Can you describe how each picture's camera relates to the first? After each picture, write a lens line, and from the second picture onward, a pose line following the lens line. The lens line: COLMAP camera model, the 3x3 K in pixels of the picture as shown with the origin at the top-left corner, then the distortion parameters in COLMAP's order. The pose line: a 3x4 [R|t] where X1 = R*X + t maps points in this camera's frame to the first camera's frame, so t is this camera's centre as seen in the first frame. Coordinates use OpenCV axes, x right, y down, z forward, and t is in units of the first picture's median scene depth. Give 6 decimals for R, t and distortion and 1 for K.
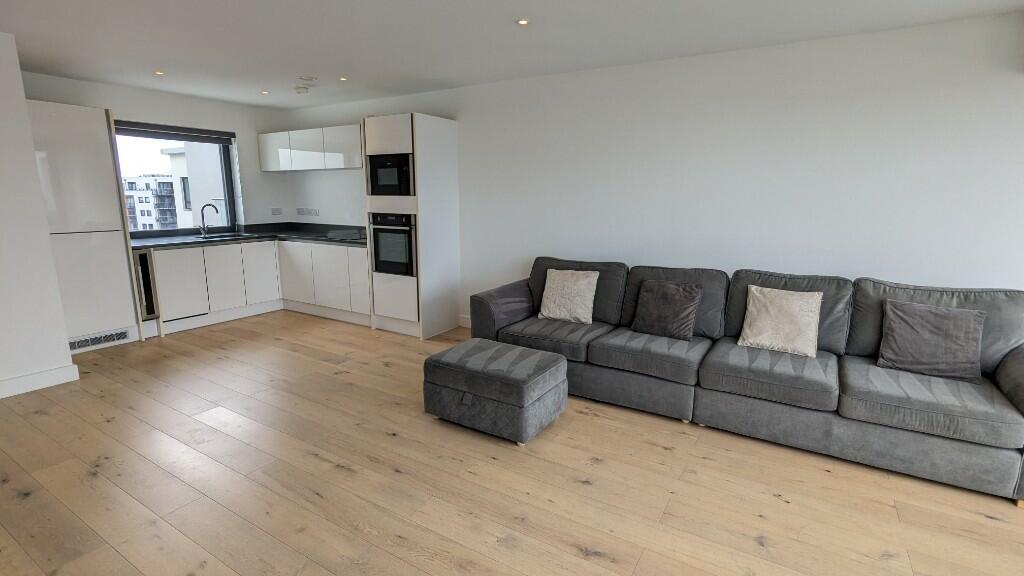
lens RADIAL K [[479.8, 0, 510.9], [0, 479.8, 285.1], [0, 0, 1]] dist [-0.000643, -0.000522]
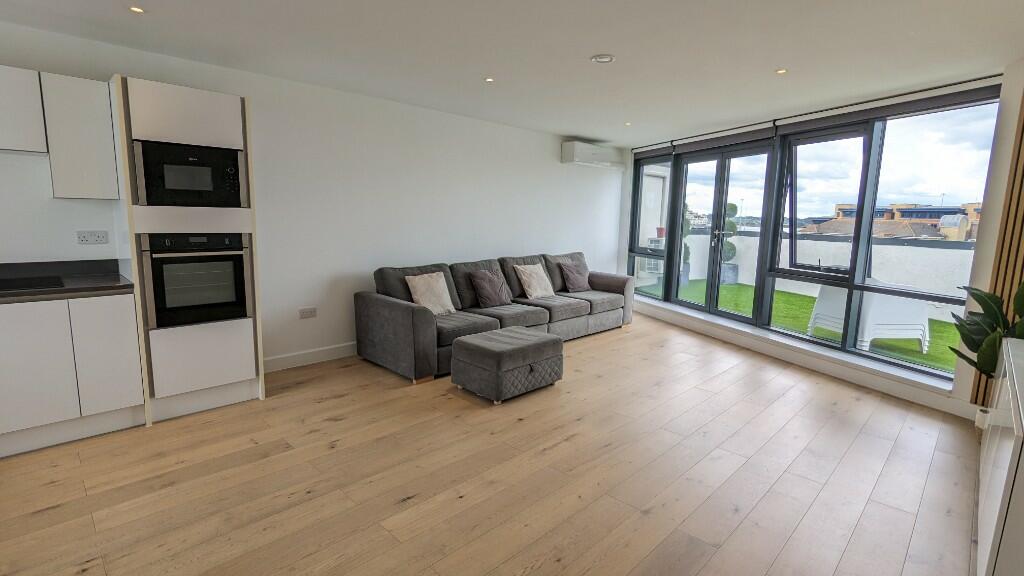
lens RADIAL K [[479.8, 0, 510.9], [0, 479.8, 285.1], [0, 0, 1]] dist [-0.000643, -0.000522]
pose [[0.233839, -0.141724, 0.961891, -0.825645], [0.157192, 0.981815, 0.106446, -0.083286], [-0.959484, 0.126310, 0.251864, 0.434639]]
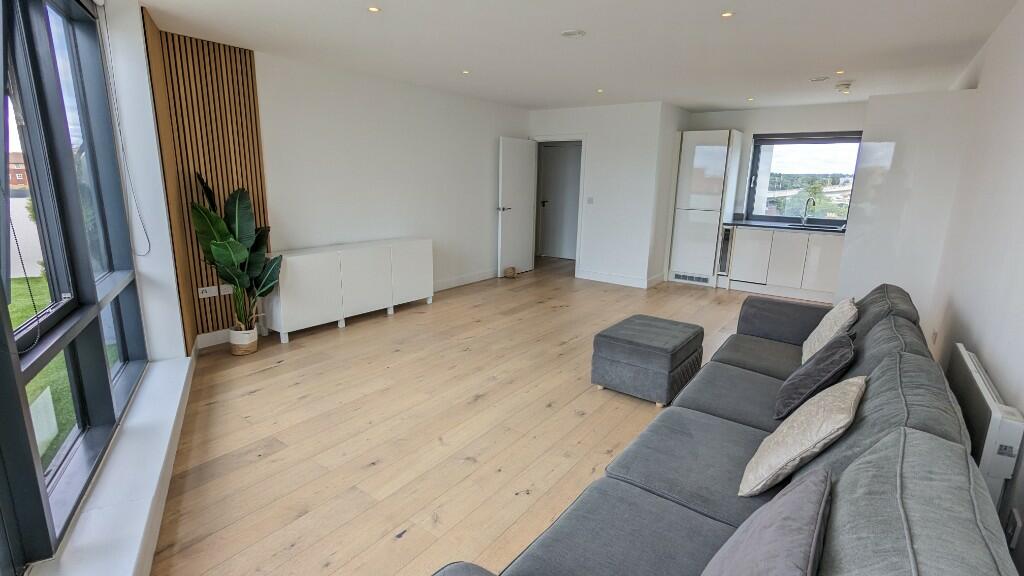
lens RADIAL K [[479.8, 0, 510.9], [0, 479.8, 285.1], [0, 0, 1]] dist [-0.000643, -0.000522]
pose [[-0.089219, 0.205865, -0.974505, 0.729512], [-0.197931, 0.955229, 0.219914, -0.092483], [0.976147, 0.212505, -0.044477, 0.466291]]
